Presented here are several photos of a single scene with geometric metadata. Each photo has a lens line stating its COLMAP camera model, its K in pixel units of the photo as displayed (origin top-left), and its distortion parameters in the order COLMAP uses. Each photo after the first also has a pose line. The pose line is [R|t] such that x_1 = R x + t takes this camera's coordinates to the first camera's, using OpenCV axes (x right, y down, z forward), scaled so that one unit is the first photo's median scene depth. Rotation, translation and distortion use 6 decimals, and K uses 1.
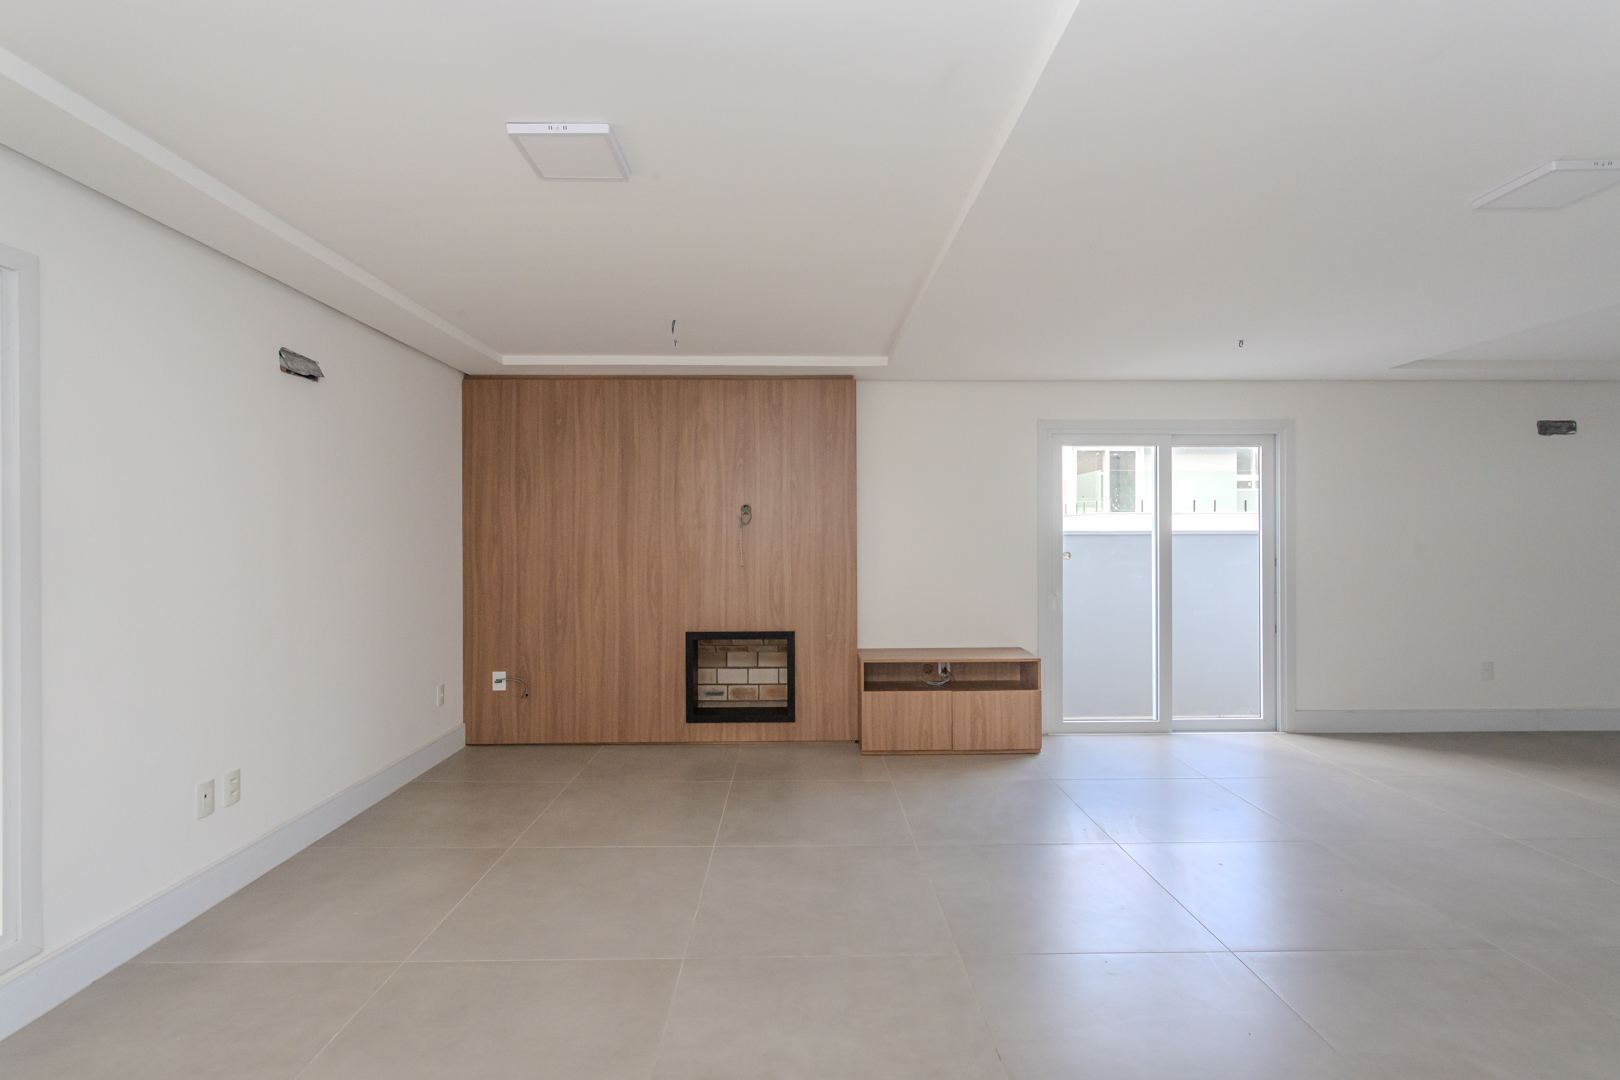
lens RADIAL K [[764.1, 0, 810.0], [0, 764.1, 540.0], [0, 0, 1]] dist [0.000214, 0.000976]
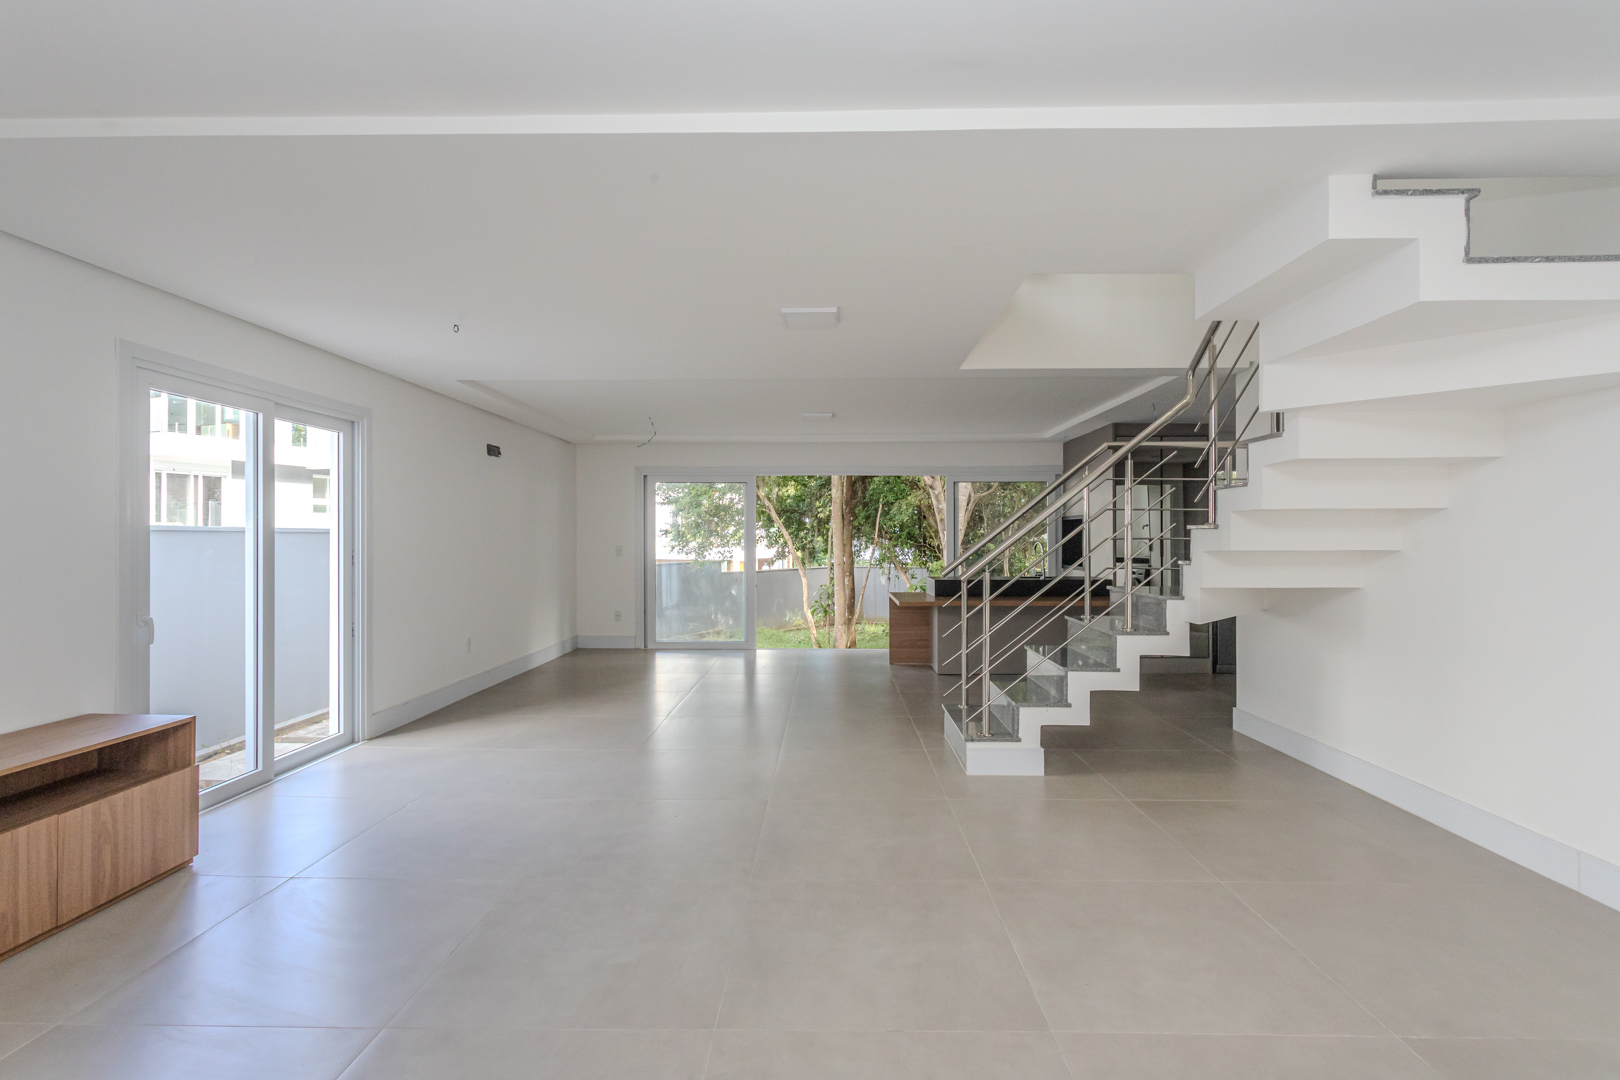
lens RADIAL K [[764.1, 0, 810.0], [0, 764.1, 540.0], [0, 0, 1]] dist [0.000214, 0.000976]
pose [[0.041173, 0.001501, 0.999151, -0.307689], [0.005491, 0.999983, -0.001729, 0.009738], [-0.999137, 0.005558, 0.041164, 0.428428]]
